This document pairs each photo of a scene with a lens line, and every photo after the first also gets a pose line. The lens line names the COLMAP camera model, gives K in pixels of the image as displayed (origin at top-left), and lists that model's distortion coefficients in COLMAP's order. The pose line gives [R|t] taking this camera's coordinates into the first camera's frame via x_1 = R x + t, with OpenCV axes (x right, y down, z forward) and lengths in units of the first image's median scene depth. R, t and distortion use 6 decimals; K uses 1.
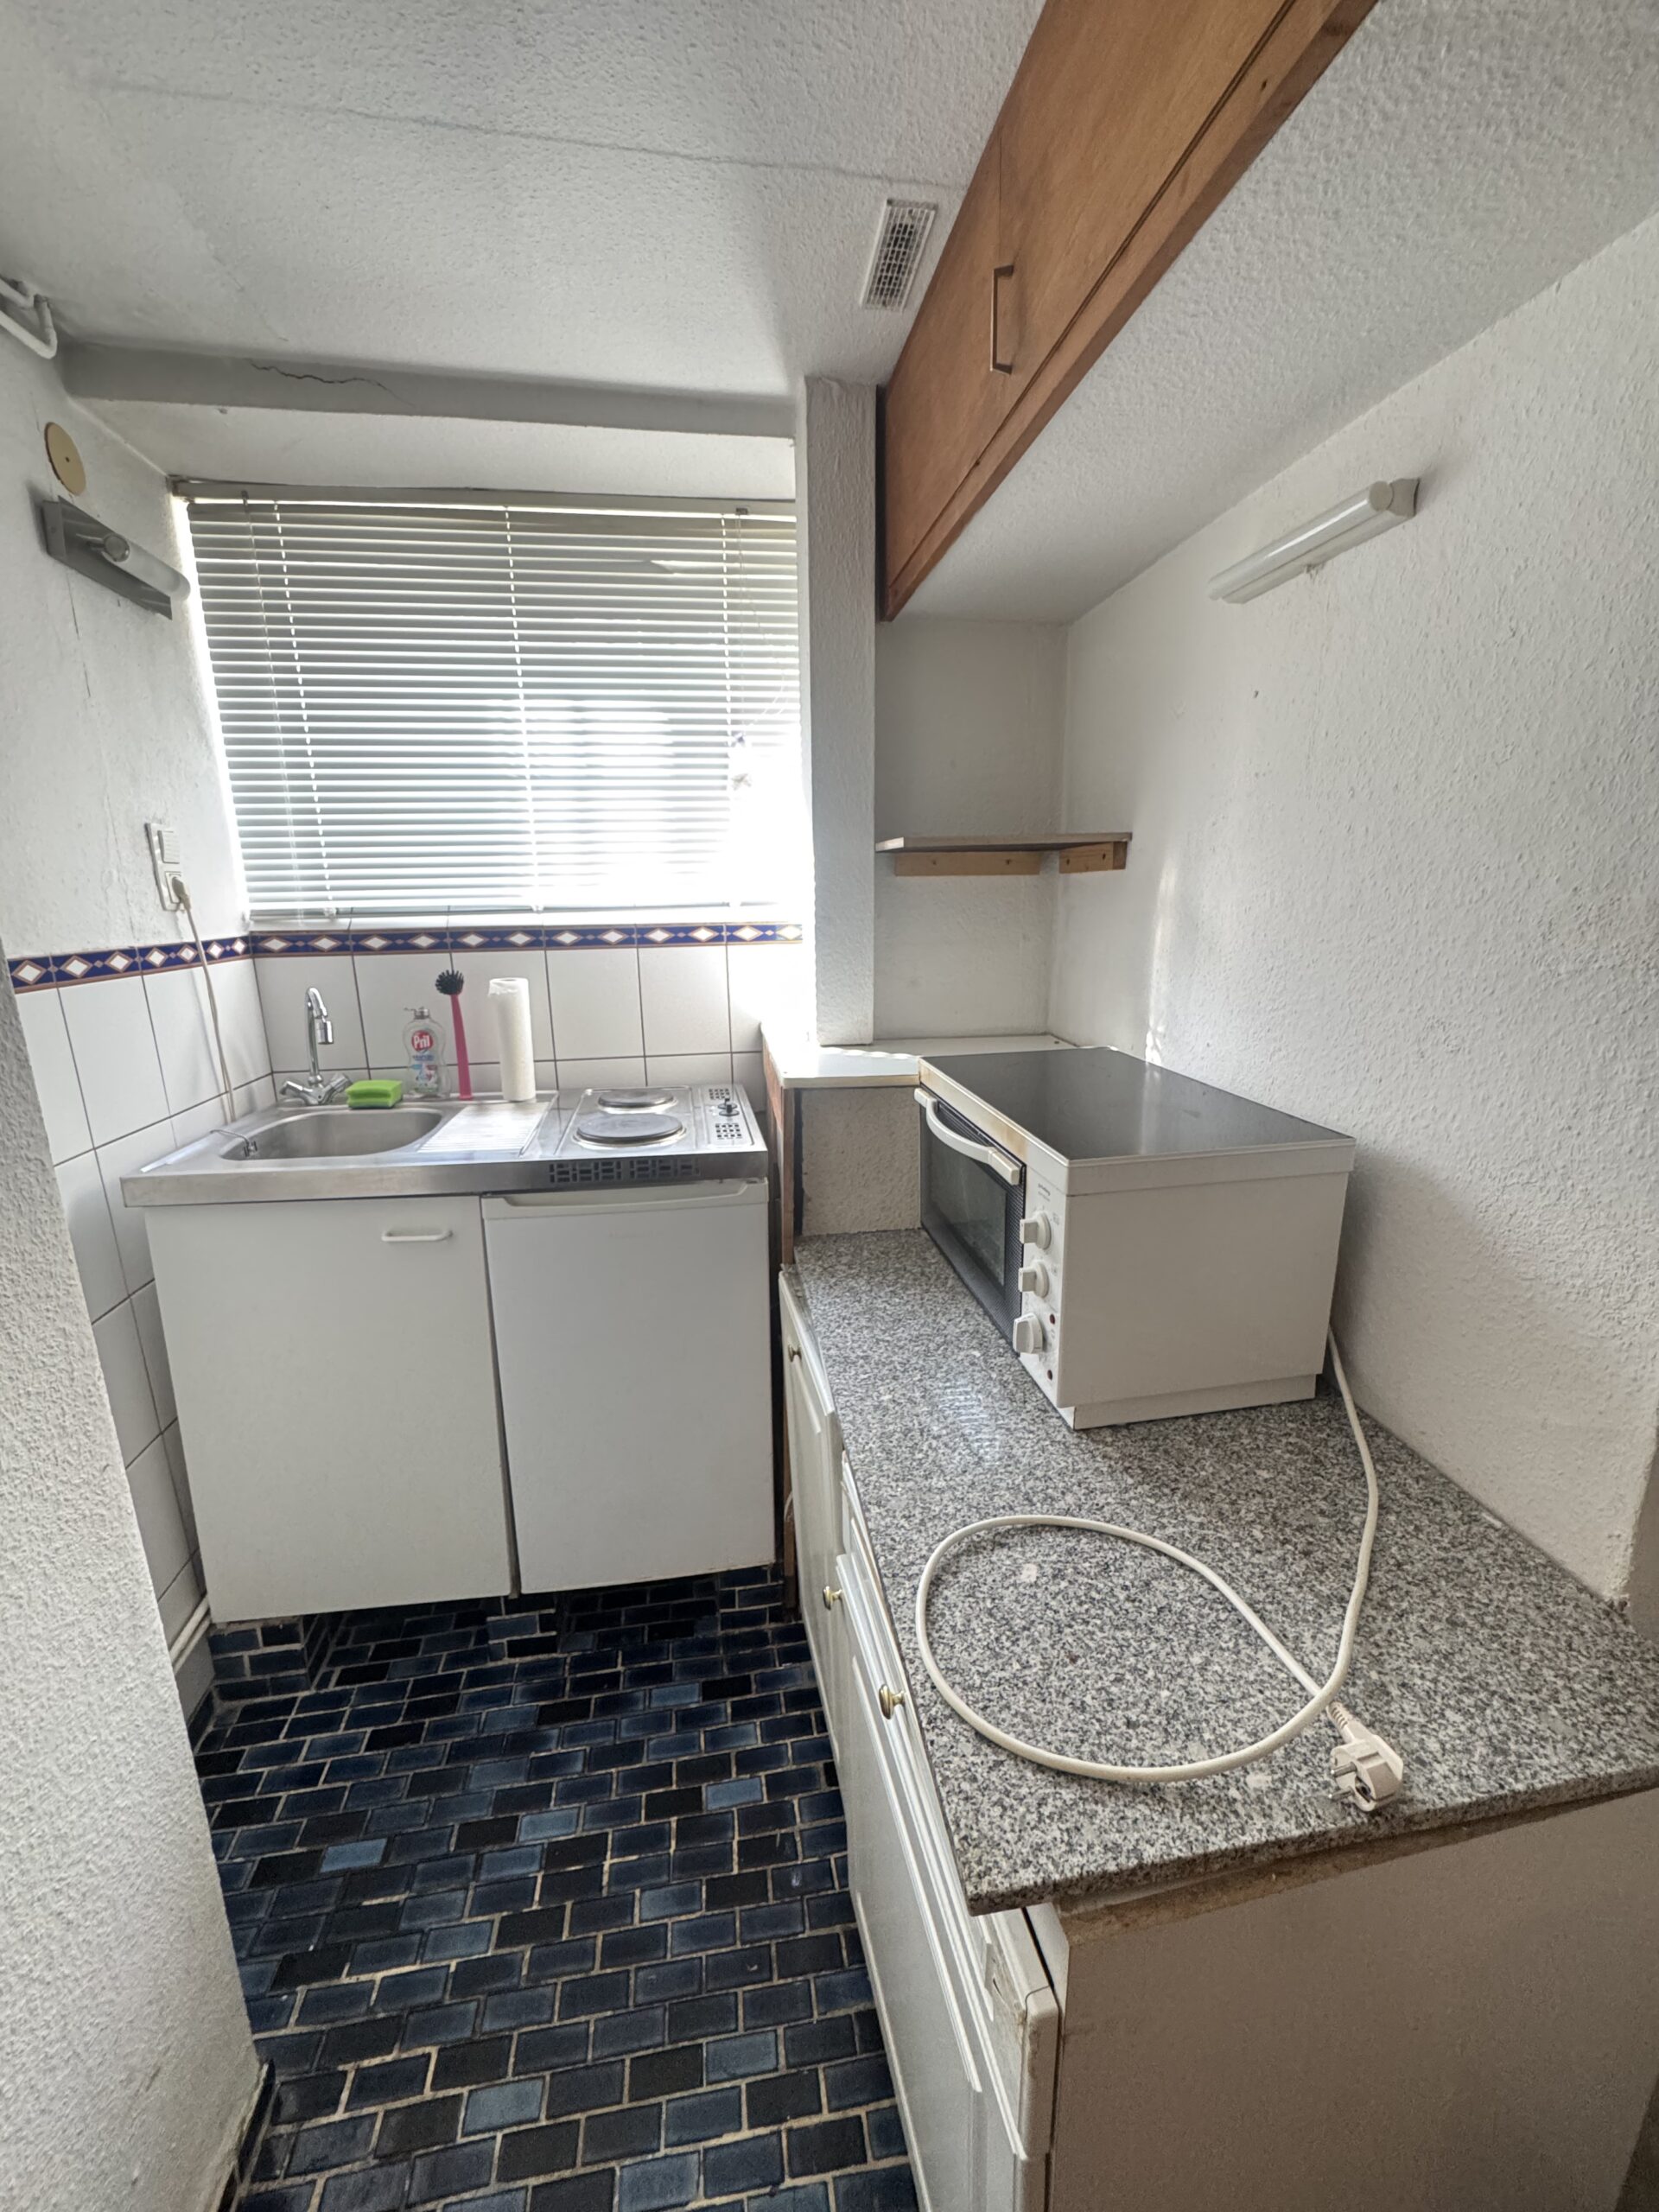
lens RADIAL K [[891.8, 0, 829.5], [0, 891.8, 1103.8], [0, 0, 1]] dist [0.004408, 0.000503]
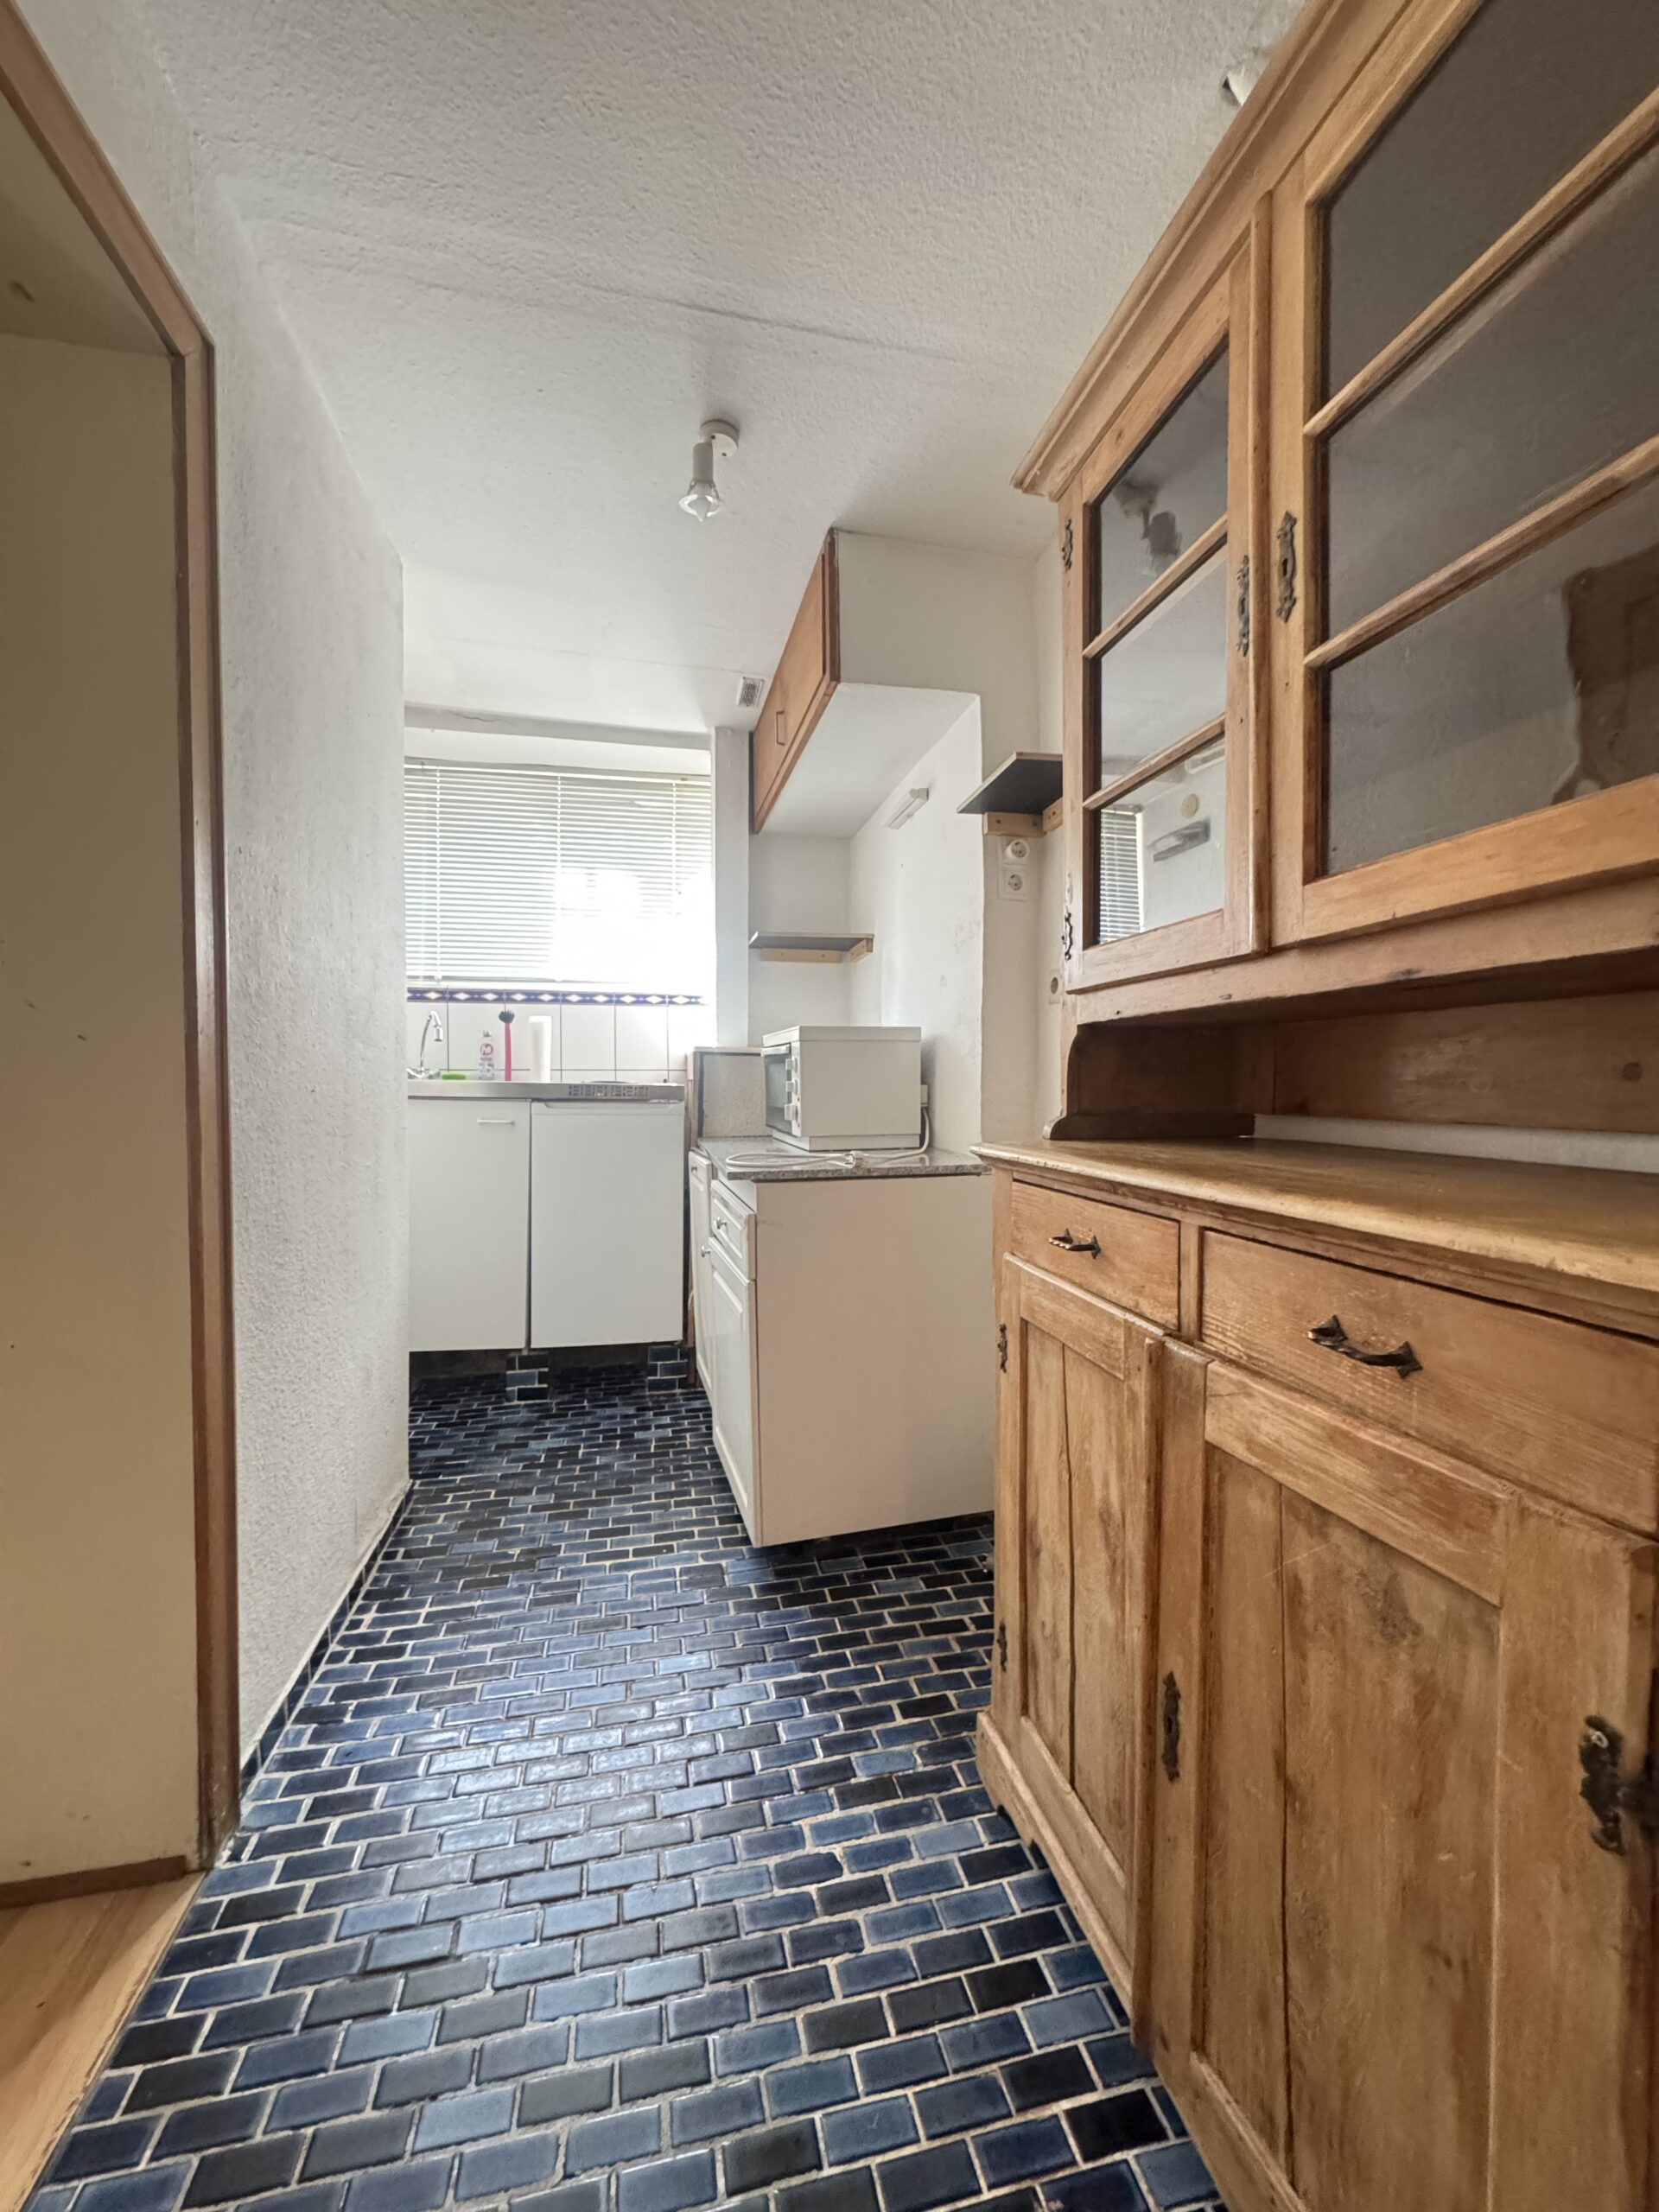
lens RADIAL K [[891.8, 0, 828.5], [0, 891.8, 1102.4], [0, 0, 1]] dist [0.004408, 0.000503]
pose [[0.998062, 0.013195, 0.060817, 0.112537], [0.000355, 0.976037, -0.217603, 0.468070], [-0.062231, 0.217203, 0.974141, -0.801976]]
